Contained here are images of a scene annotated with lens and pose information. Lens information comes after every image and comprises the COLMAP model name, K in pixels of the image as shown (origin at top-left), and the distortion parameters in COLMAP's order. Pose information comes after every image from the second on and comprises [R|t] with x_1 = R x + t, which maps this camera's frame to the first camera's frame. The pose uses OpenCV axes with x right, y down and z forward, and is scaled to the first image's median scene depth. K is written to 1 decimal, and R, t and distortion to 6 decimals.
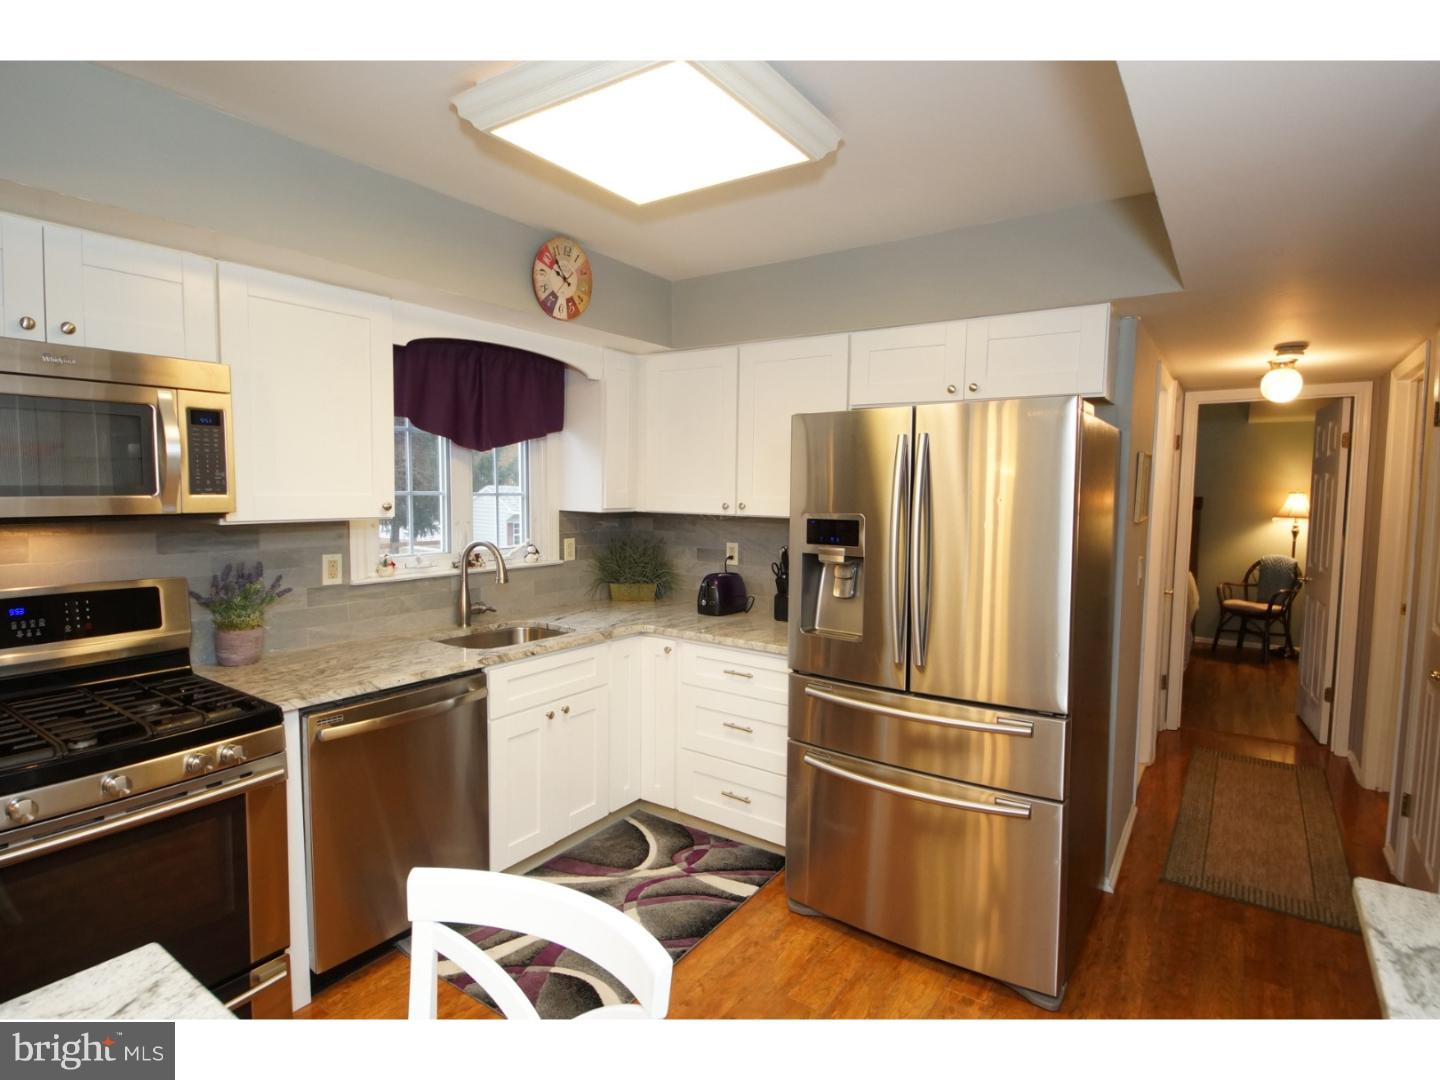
lens RADIAL K [[724.4, 0, 719.2], [0, 724.4, 537.0], [0, 0, 1]] dist [0.046988, -0.040565]
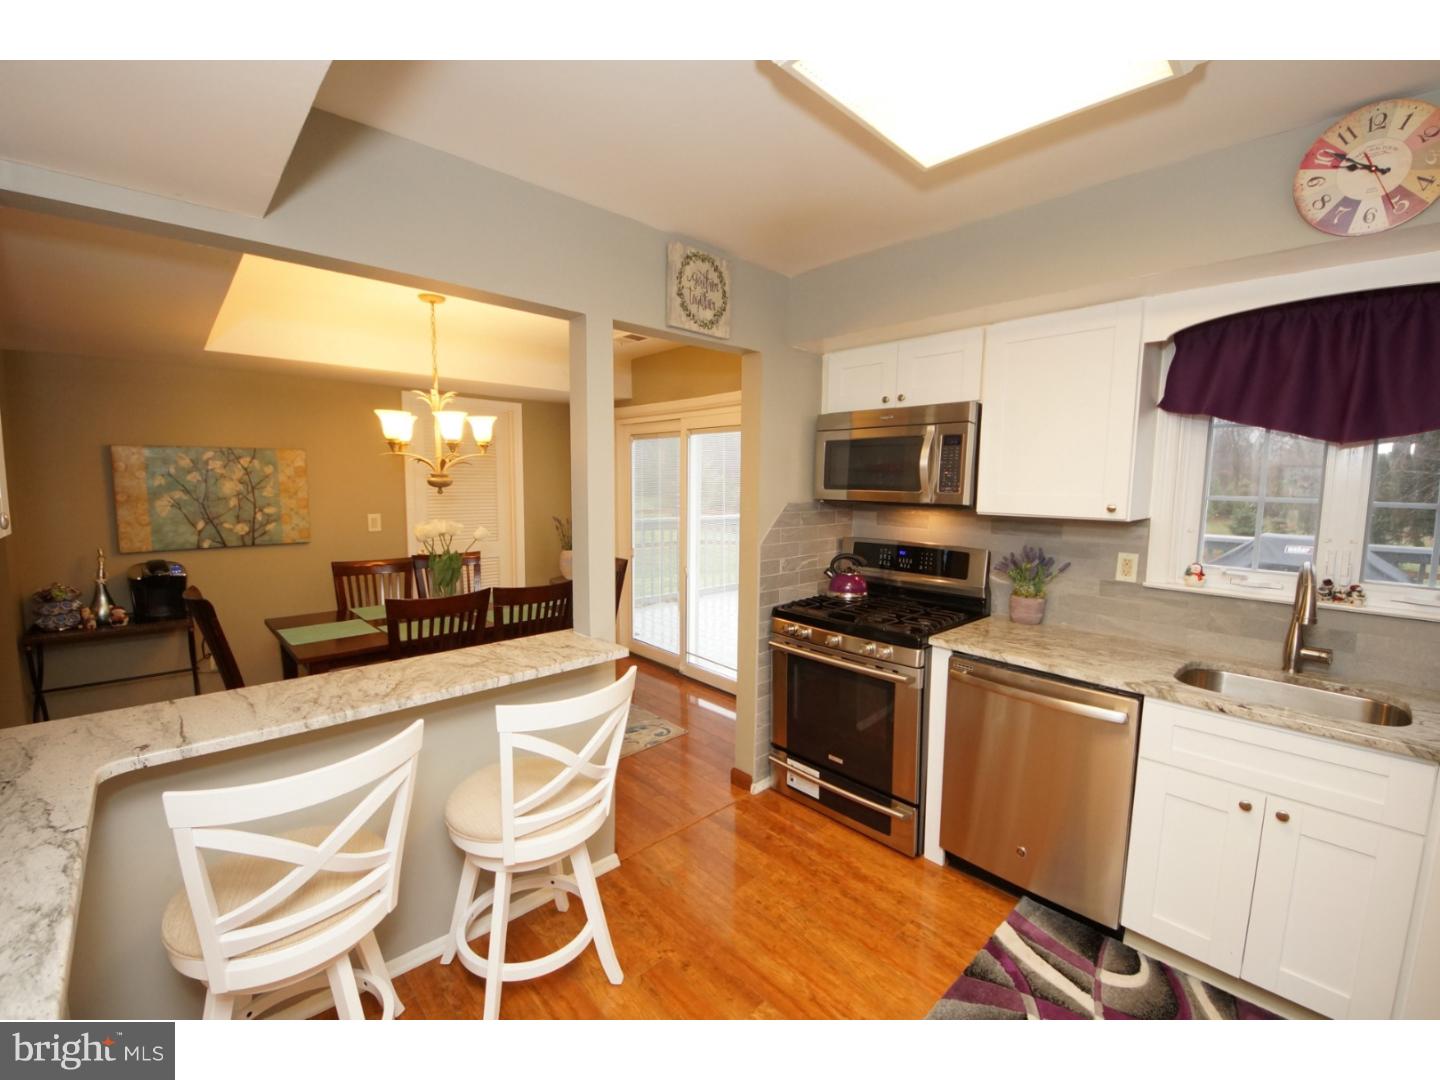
lens RADIAL K [[599.4, 0, 704.6], [0, 599.4, 535.3], [0, 0, 1]] dist [0.027785, -0.017756]
pose [[-0.212764, 0.079877, -0.973833, 0.452157], [-0.083074, 0.991566, 0.099481, -0.038206], [0.973566, 0.102066, -0.204333, 0.573638]]
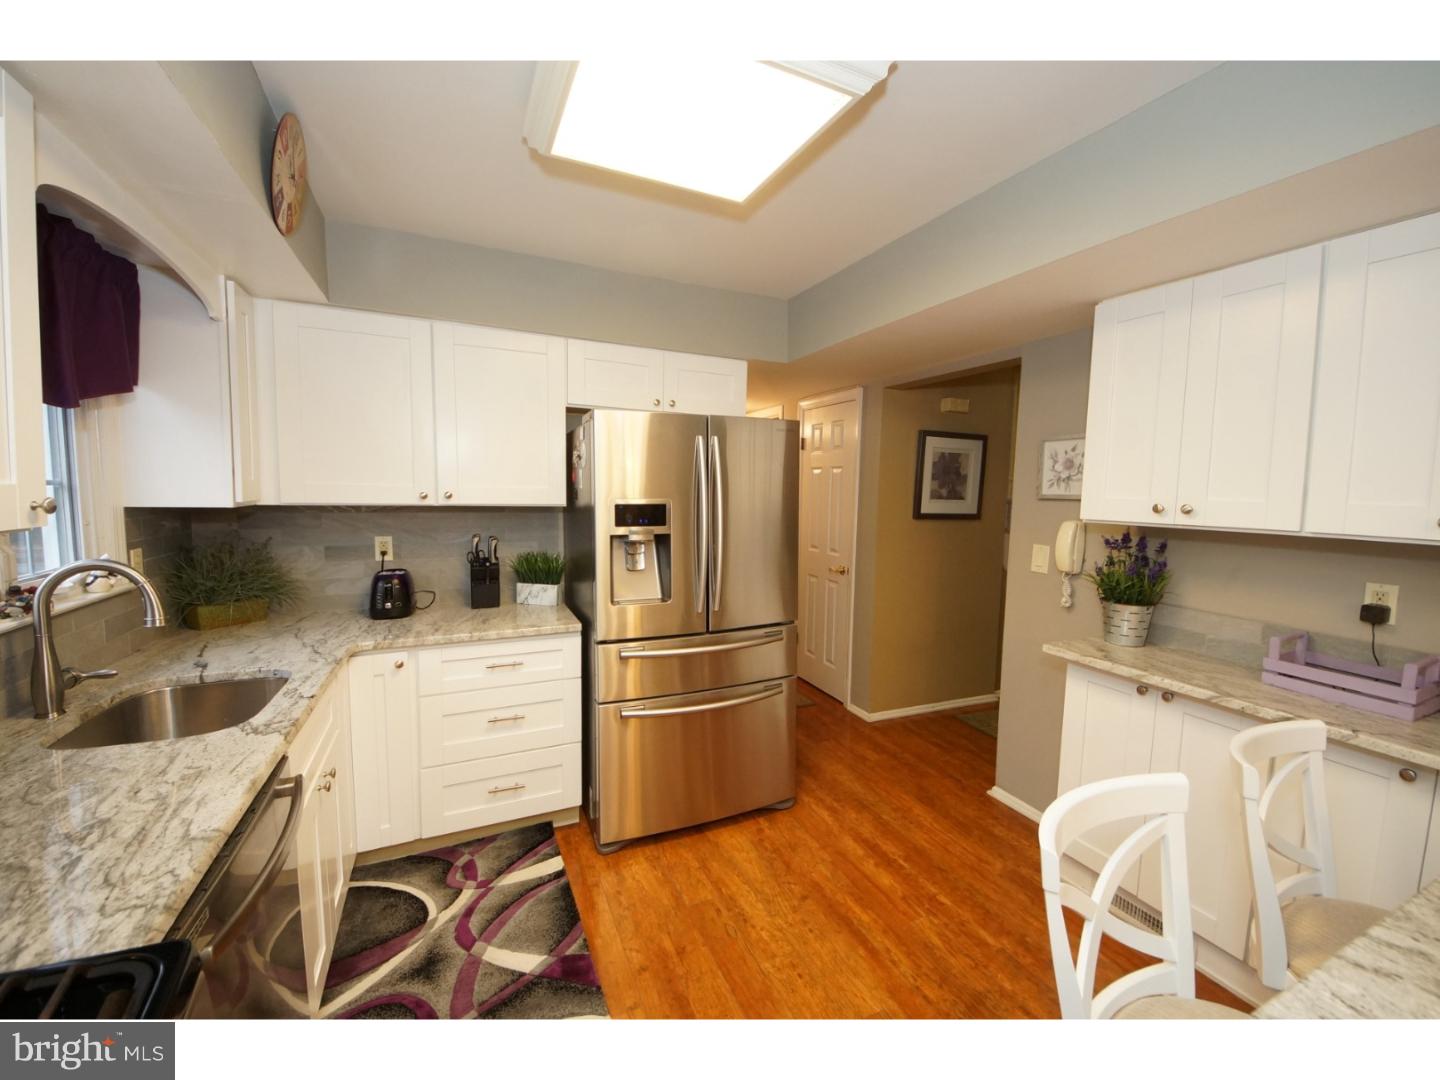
lens RADIAL K [[574.0, 0, 703.4], [0, 574.0, 534.4], [0, 0, 1]] dist [0.025406, -0.025865]
pose [[0.522516, -0.075173, 0.849309, -0.506503], [0.049698, 0.997097, 0.057678, -0.021318], [-0.851180, 0.012072, 0.524735, 0.376570]]
